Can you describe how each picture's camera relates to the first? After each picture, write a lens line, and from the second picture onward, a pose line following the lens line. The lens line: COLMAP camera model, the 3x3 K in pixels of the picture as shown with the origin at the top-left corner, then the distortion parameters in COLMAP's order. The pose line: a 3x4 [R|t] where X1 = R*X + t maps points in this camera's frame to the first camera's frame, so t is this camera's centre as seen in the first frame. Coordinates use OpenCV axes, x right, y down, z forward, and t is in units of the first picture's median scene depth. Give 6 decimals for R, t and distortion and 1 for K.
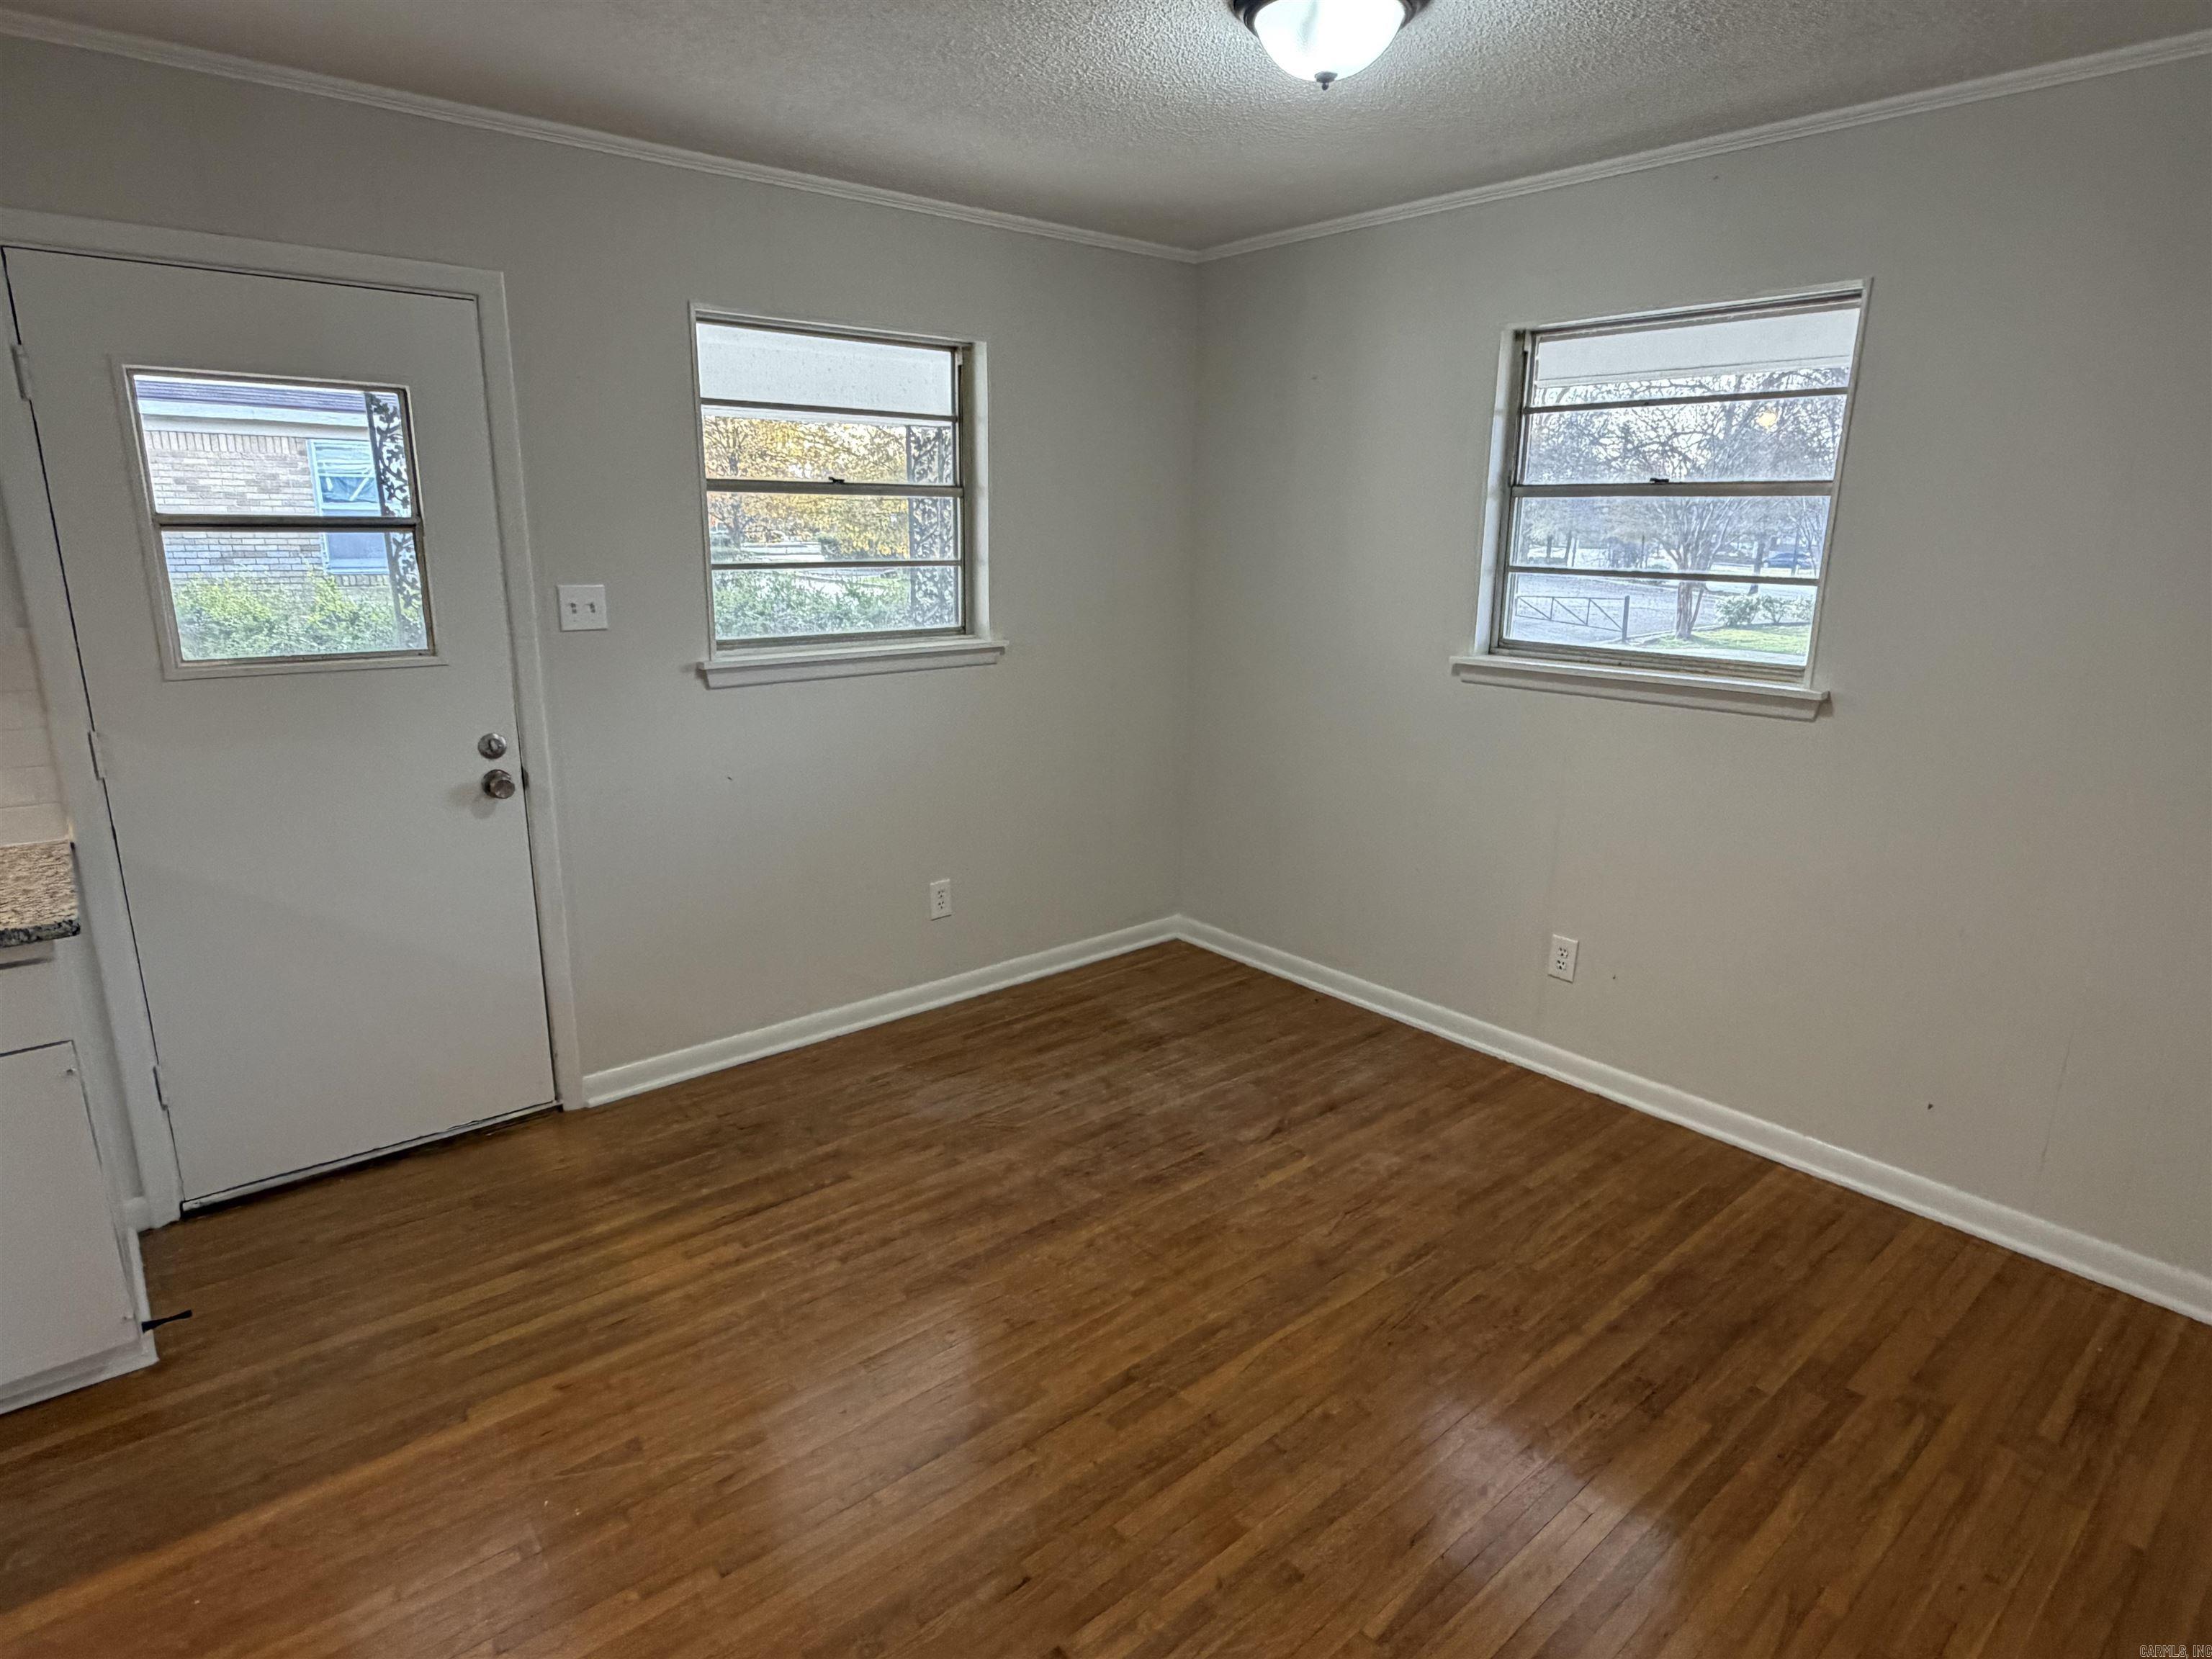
lens RADIAL K [[1223.8, 0, 1092.4], [0, 1223.8, 830.0], [0, 0, 1]] dist [-0.001260, 0.001745]
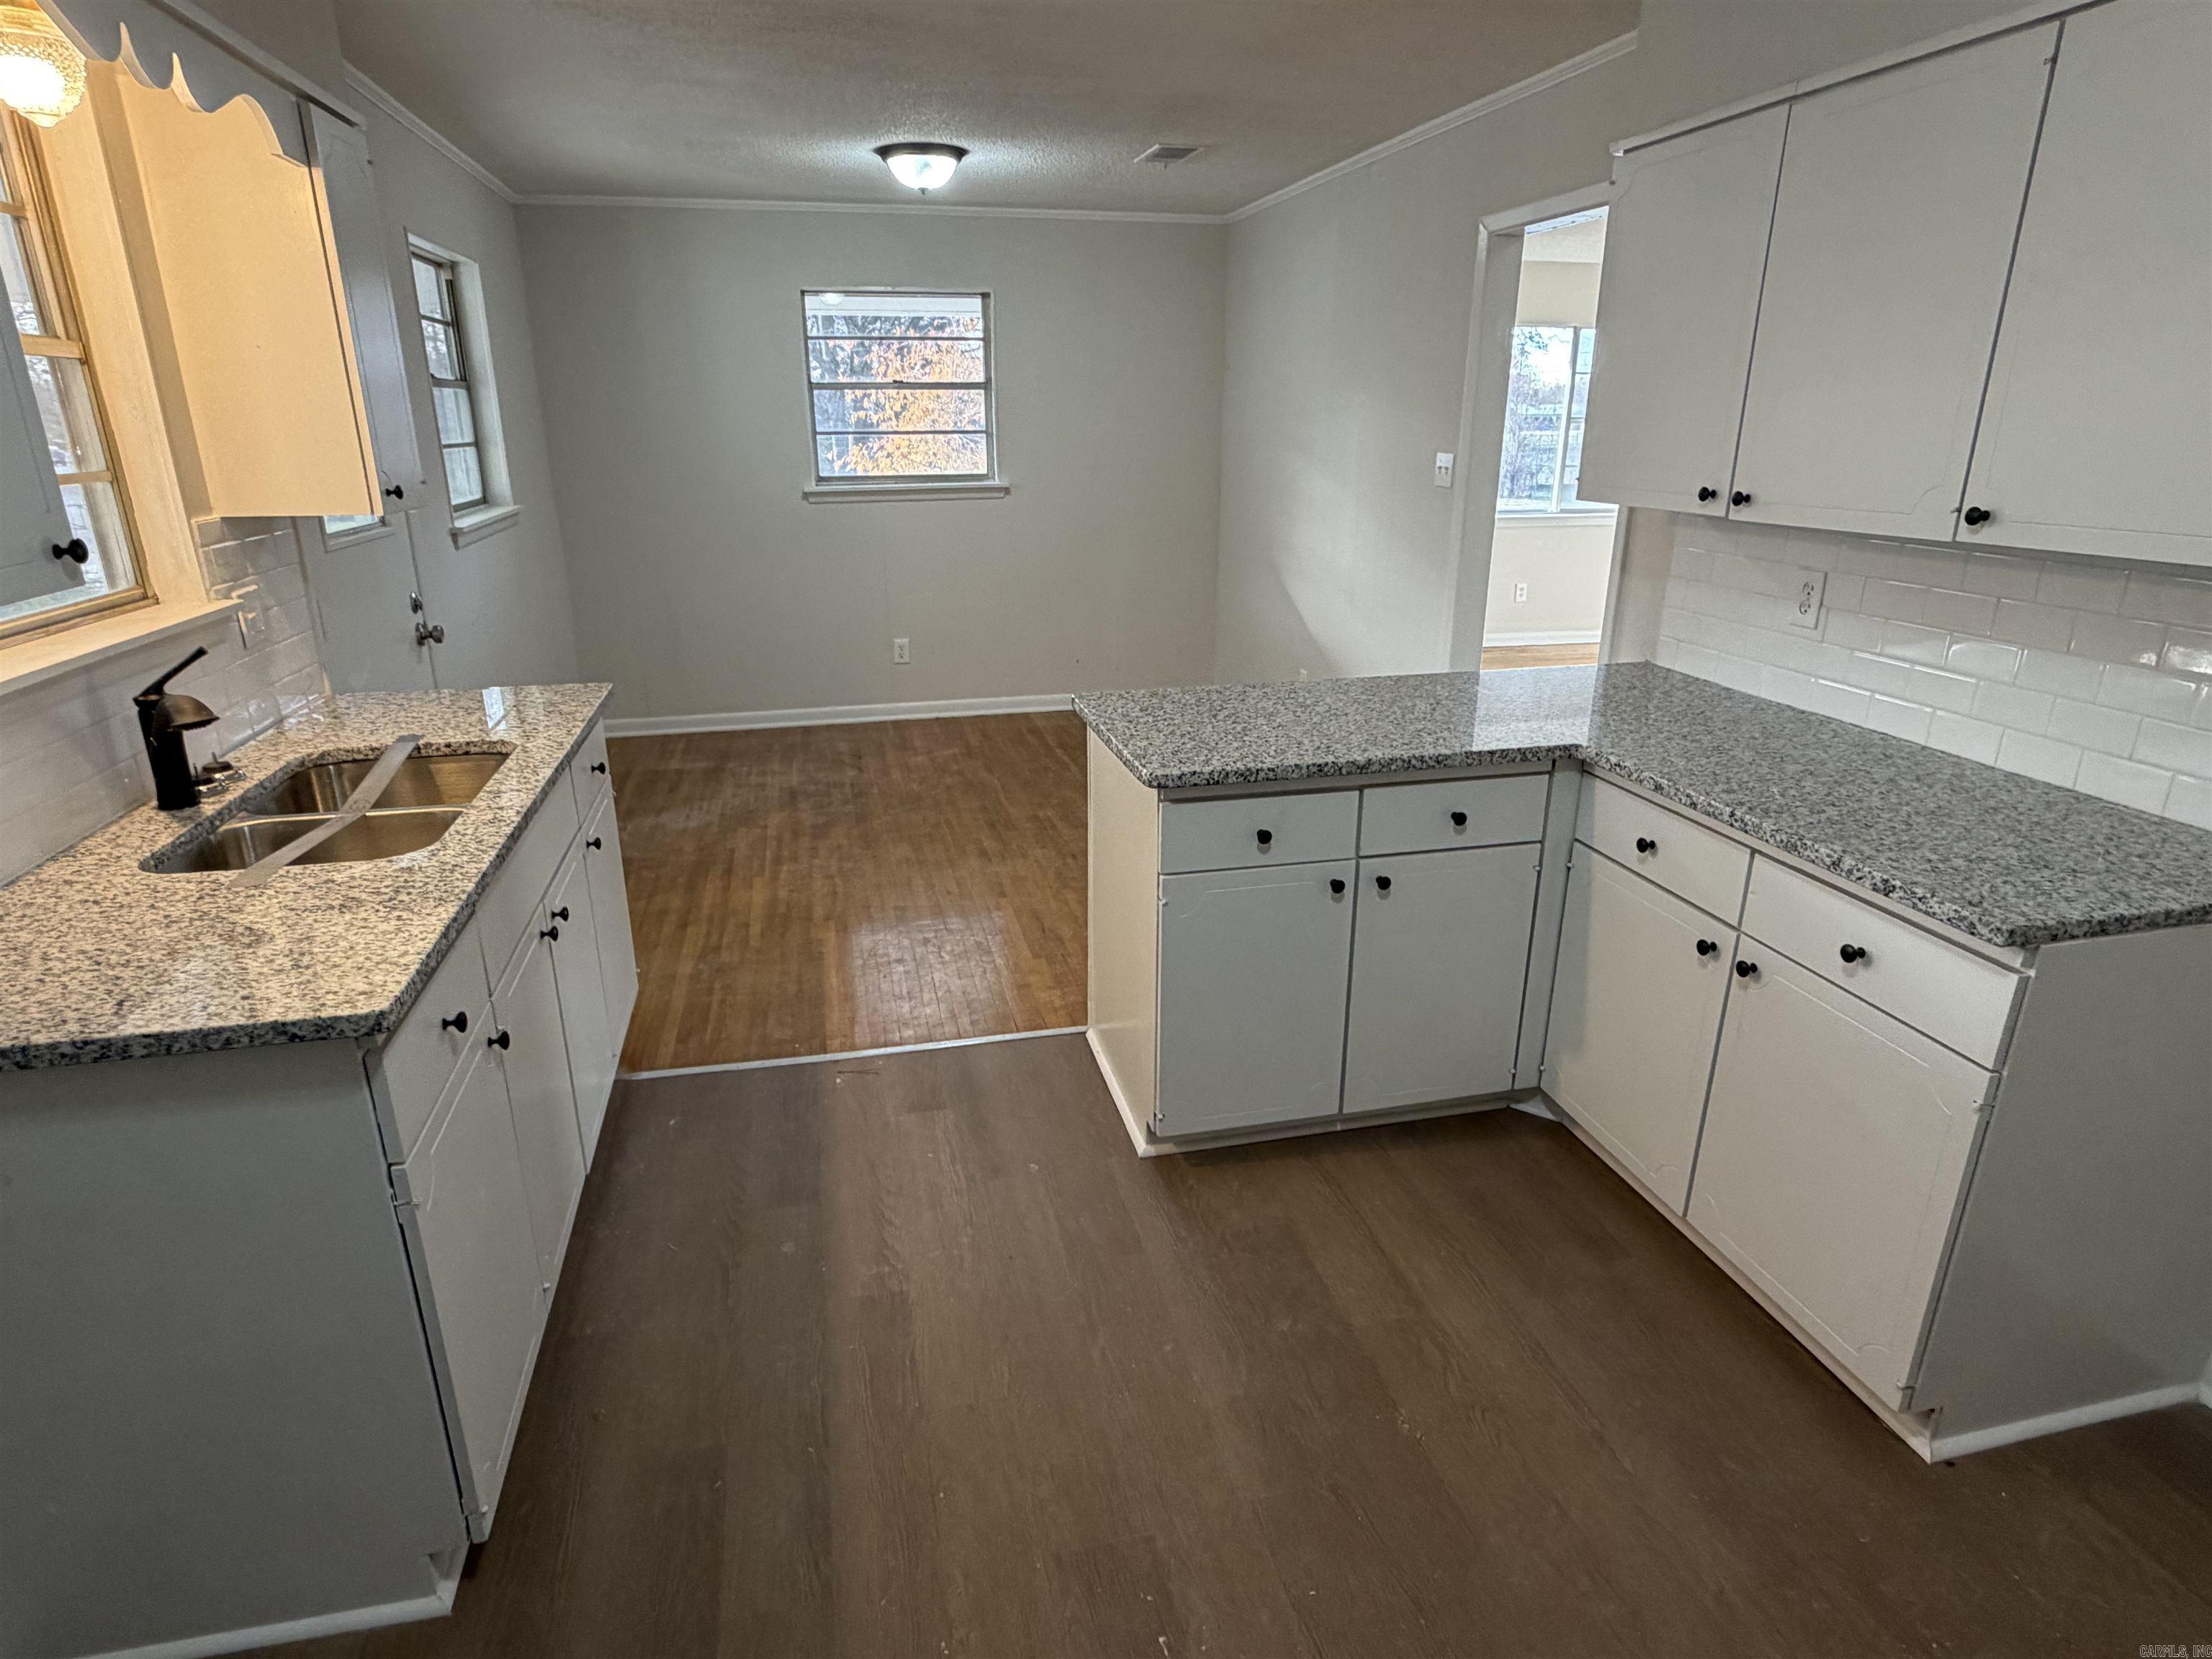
lens RADIAL K [[1223.8, 0, 1098.5], [0, 1223.8, 826.3], [0, 0, 1]] dist [-0.001260, 0.001745]
pose [[0.462899, -0.299159, 0.834403, -1.147363], [0.230982, 0.949516, 0.212290, 0.036426], [-0.855787, 0.094464, 0.508631, -0.151807]]
